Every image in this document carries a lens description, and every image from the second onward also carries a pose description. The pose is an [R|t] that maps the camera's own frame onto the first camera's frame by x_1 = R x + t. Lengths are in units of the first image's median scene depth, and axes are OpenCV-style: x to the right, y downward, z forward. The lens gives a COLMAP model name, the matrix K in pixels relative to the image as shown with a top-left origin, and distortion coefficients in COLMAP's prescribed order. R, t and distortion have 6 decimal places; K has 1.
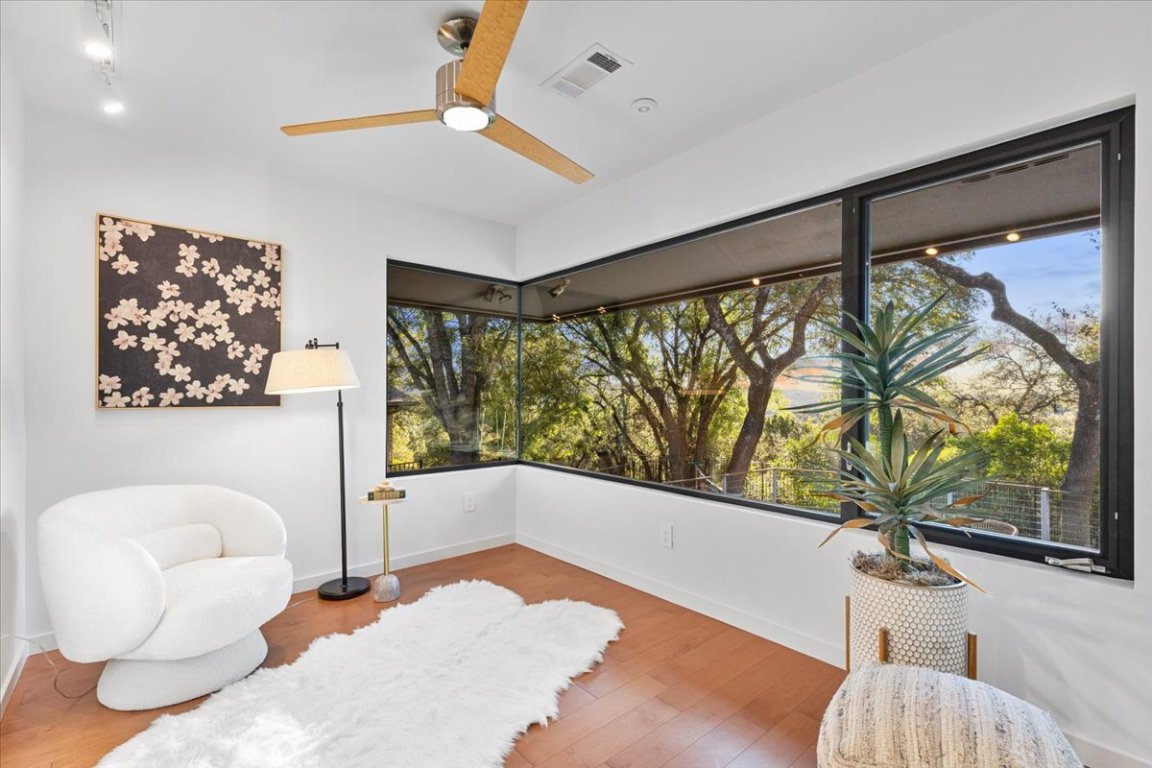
lens RADIAL K [[514.9, 0, 578.5], [0, 514.9, 390.8], [0, 0, 1]] dist [0.001276, 0.000264]
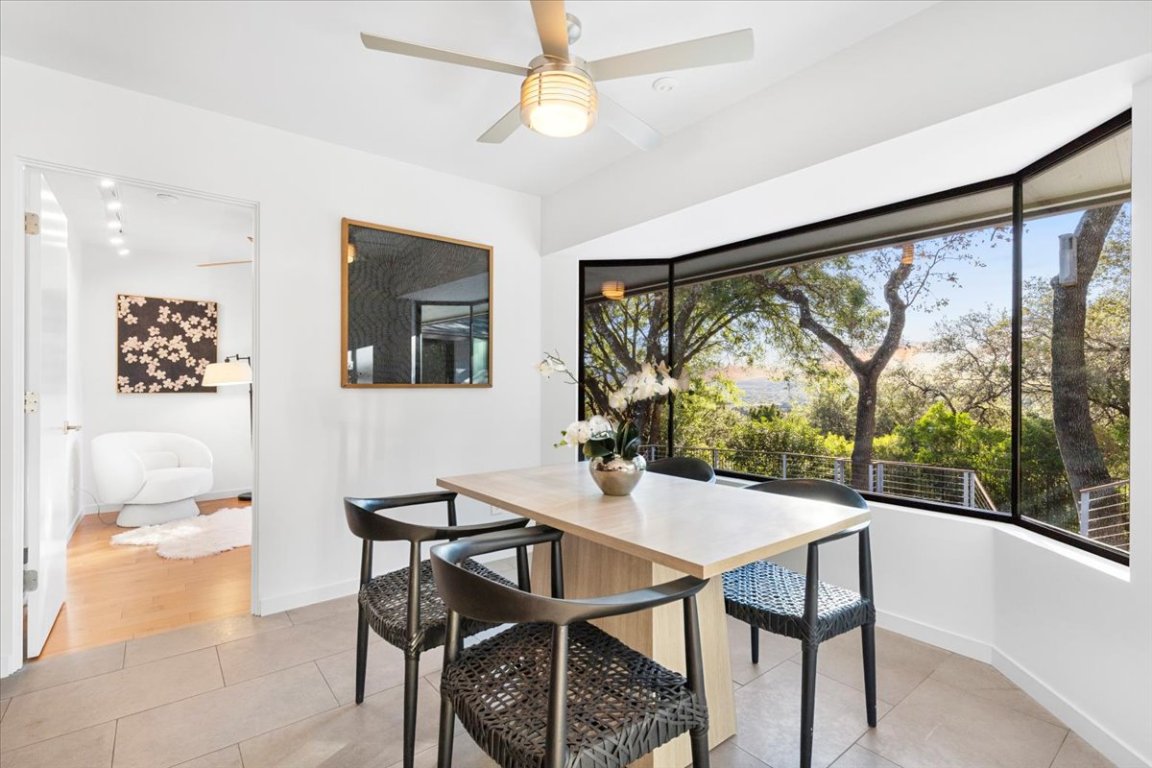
lens RADIAL K [[514.9, 0, 572.7], [0, 514.9, 383.9], [0, 0, 1]] dist [0.001276, 0.000264]
pose [[0.999040, -0.003632, -0.043665, 0.817112], [0.003669, 0.999993, 0.000769, 0.003060], [0.043662, -0.000929, 0.999046, -0.817711]]
